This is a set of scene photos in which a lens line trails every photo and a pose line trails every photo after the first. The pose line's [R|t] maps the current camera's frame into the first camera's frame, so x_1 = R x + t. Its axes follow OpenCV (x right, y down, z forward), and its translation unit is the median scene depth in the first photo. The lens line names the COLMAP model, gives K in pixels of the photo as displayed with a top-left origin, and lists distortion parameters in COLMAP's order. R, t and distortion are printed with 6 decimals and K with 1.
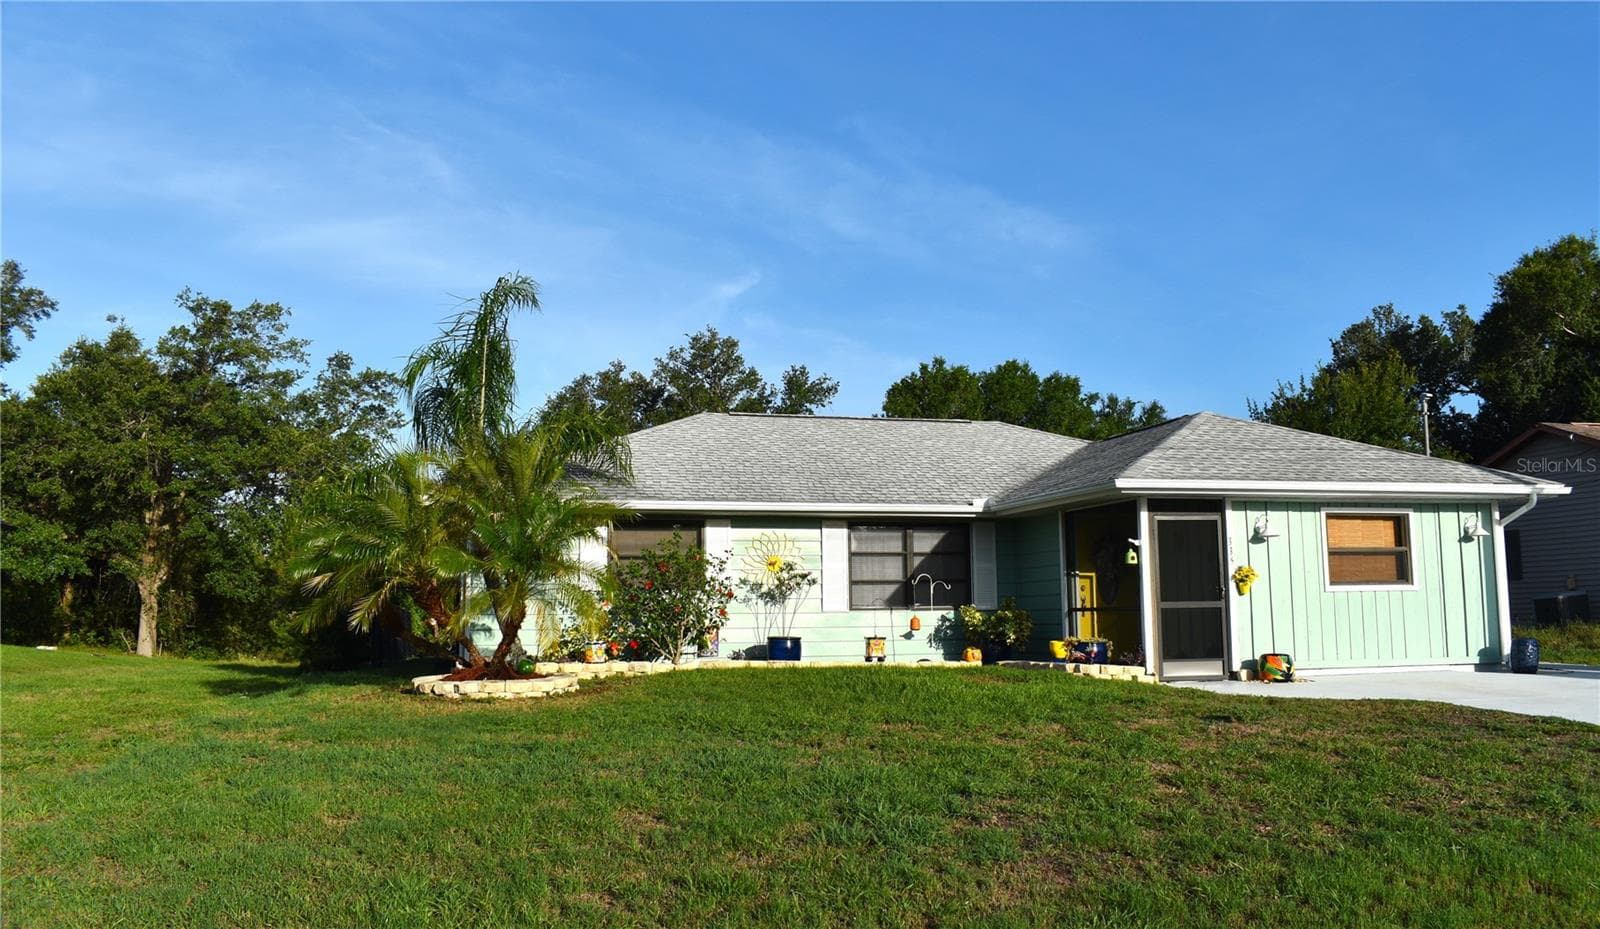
lens RADIAL K [[1444.0, 0, 905.4], [0, 1444.0, 465.0], [0, 0, 1]] dist [-0.087134, -0.009209]
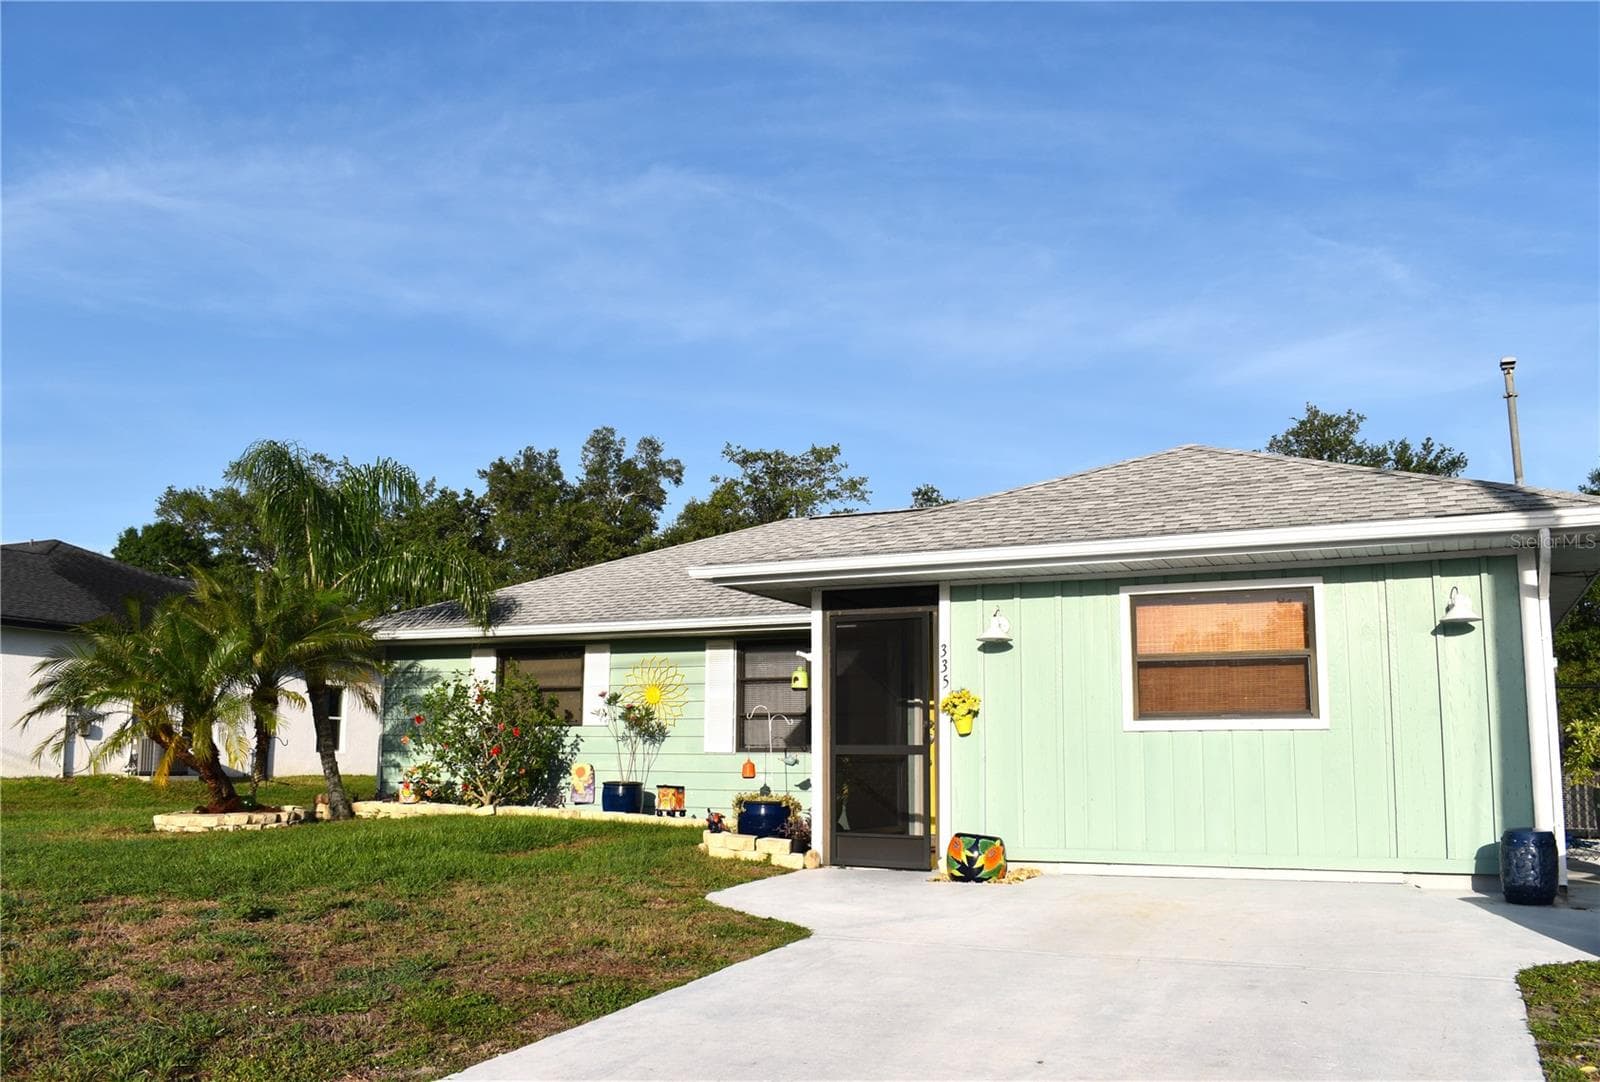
lens RADIAL K [[1492.0, 0, 800.0], [0, 1492.0, 541.0], [0, 0, 1]] dist [-0.094296, 0.004827]
pose [[0.708824, -0.085518, -0.700182, 0.594656], [0.060092, 0.996336, -0.060855, 0.038220], [0.702821, 0.001060, 0.711366, 0.453568]]
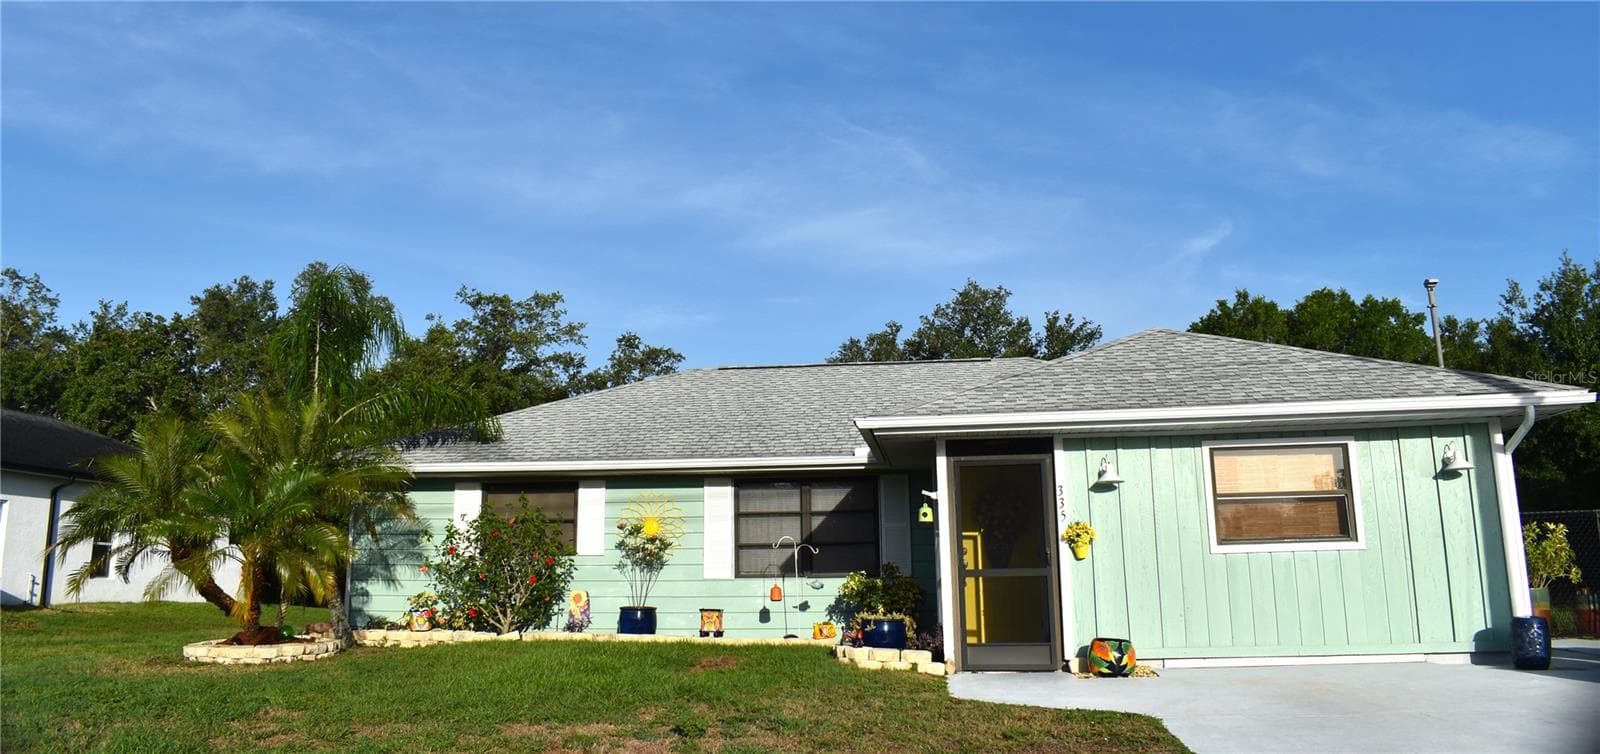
lens RADIAL K [[1383.0, 0, 796.3], [0, 1383.0, 242.2], [0, 0, 1]] dist [-0.097108, -0.001216]
pose [[0.898802, -0.101749, -0.426383, 0.396977], [0.044476, 0.988836, -0.142216, 0.017964], [0.436093, 0.108861, 0.893293, 0.235468]]
